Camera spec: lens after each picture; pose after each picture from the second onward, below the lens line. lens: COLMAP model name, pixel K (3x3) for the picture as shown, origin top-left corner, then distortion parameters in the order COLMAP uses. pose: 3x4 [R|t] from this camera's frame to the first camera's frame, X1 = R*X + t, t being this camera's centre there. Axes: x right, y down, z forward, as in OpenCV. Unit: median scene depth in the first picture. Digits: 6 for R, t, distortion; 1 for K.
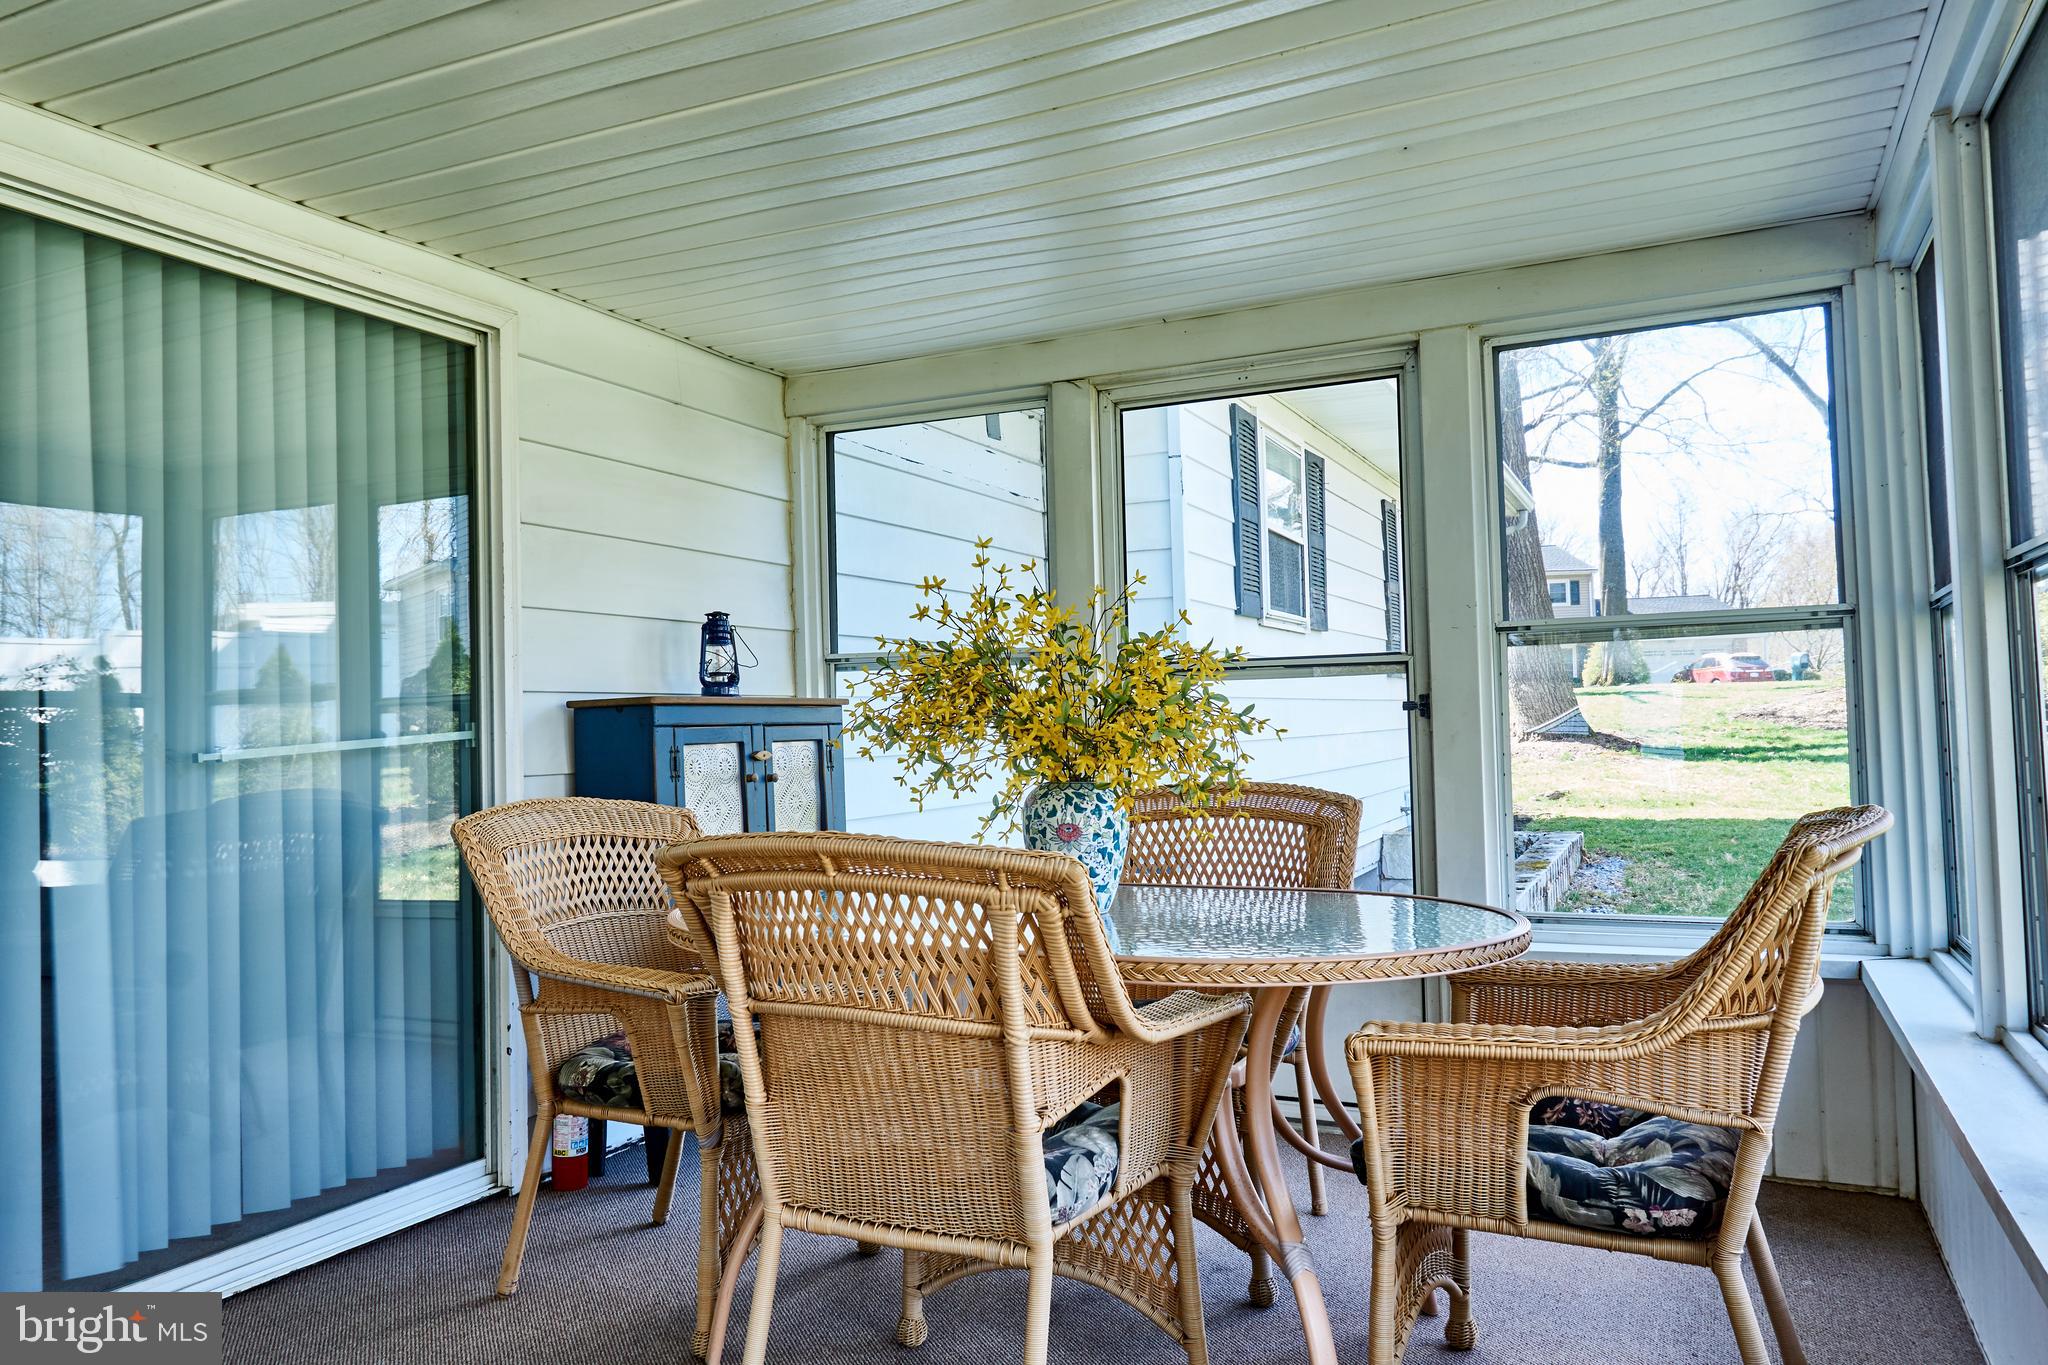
lens RADIAL K [[1427.7, 0, 1022.5], [0, 1427.7, 690.1], [0, 0, 1]] dist [-0.000798, -0.001825]
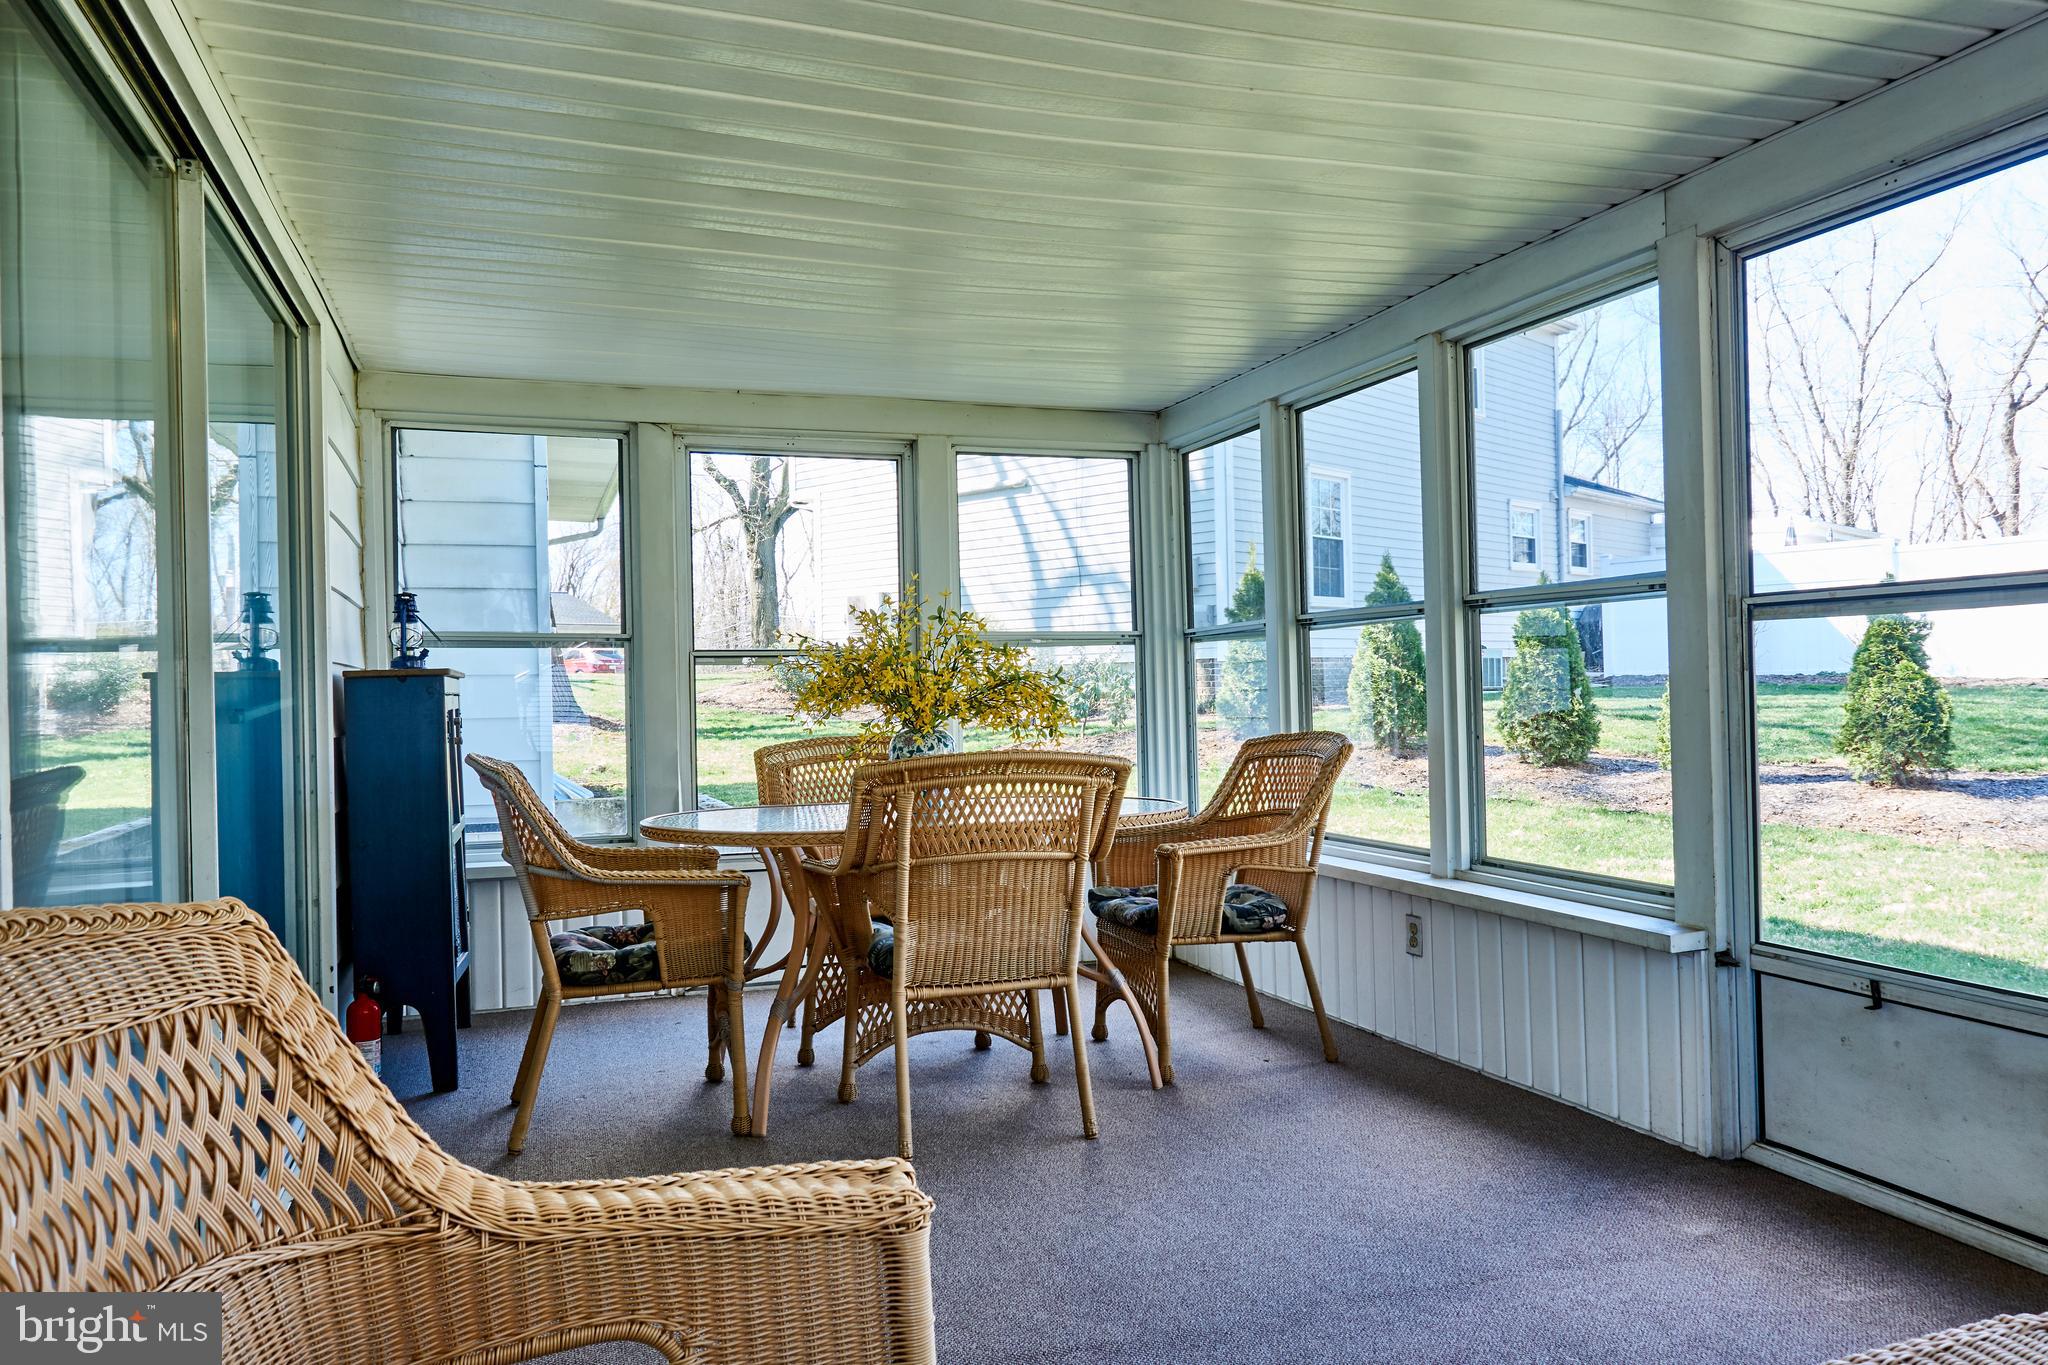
lens RADIAL K [[1427.7, 0, 1023.4], [0, 1427.7, 679.7], [0, 0, 1]] dist [-0.000798, -0.001825]
pose [[0.702768, 0.017202, 0.711211, -0.699901], [-0.017334, 0.999825, -0.007054, 0.013229], [-0.711208, -0.007371, 0.702943, -0.128279]]
